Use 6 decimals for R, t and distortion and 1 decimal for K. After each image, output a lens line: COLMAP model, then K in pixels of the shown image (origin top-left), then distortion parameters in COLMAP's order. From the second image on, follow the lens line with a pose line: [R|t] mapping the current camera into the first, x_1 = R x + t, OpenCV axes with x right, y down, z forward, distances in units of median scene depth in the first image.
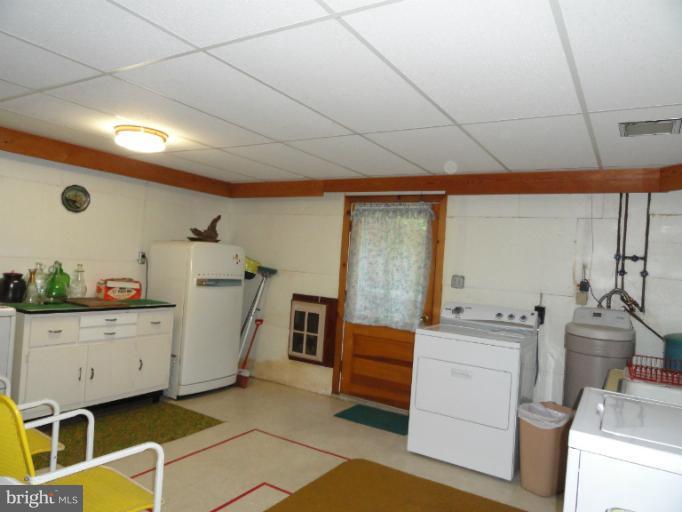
lens RADIAL K [[472.2, 0, 340.2], [0, 472.2, 254.5], [0, 0, 1]] dist [0.001243, 0.002912]
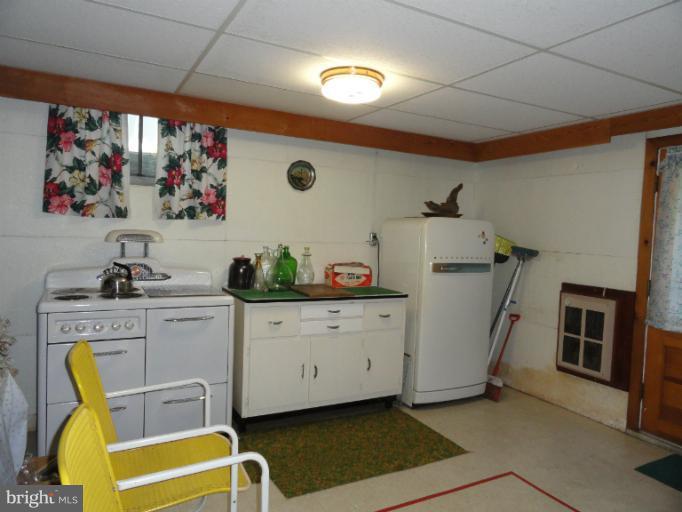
lens RADIAL K [[472.2, 0, 342.0], [0, 472.2, 254.8], [0, 0, 1]] dist [0.001243, 0.002912]
pose [[0.866672, -0.007501, -0.498822, -0.035580], [0.027967, 0.999045, 0.033568, 0.005778], [0.498093, -0.043043, 0.866054, 0.227087]]
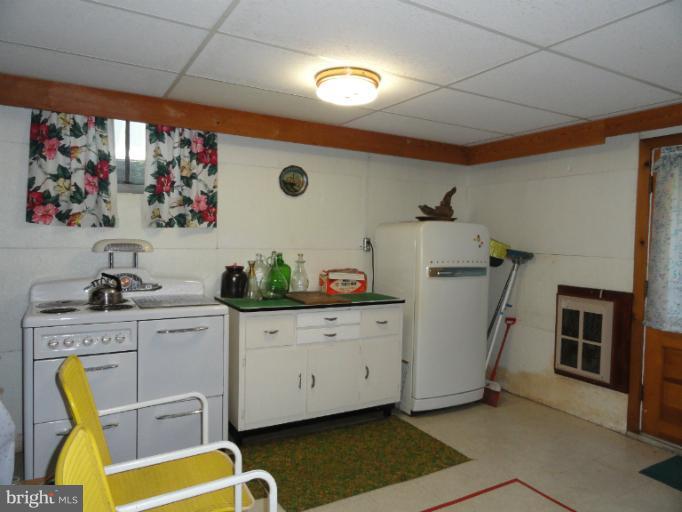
lens RADIAL K [[472.2, 0, 340.4], [0, 472.2, 257.3], [0, 0, 1]] dist [0.001243, 0.002912]
pose [[0.879588, -0.028300, -0.474893, -0.057176], [0.045494, 0.998658, 0.024751, 0.007211], [0.473555, -0.043375, 0.879695, 0.233126]]
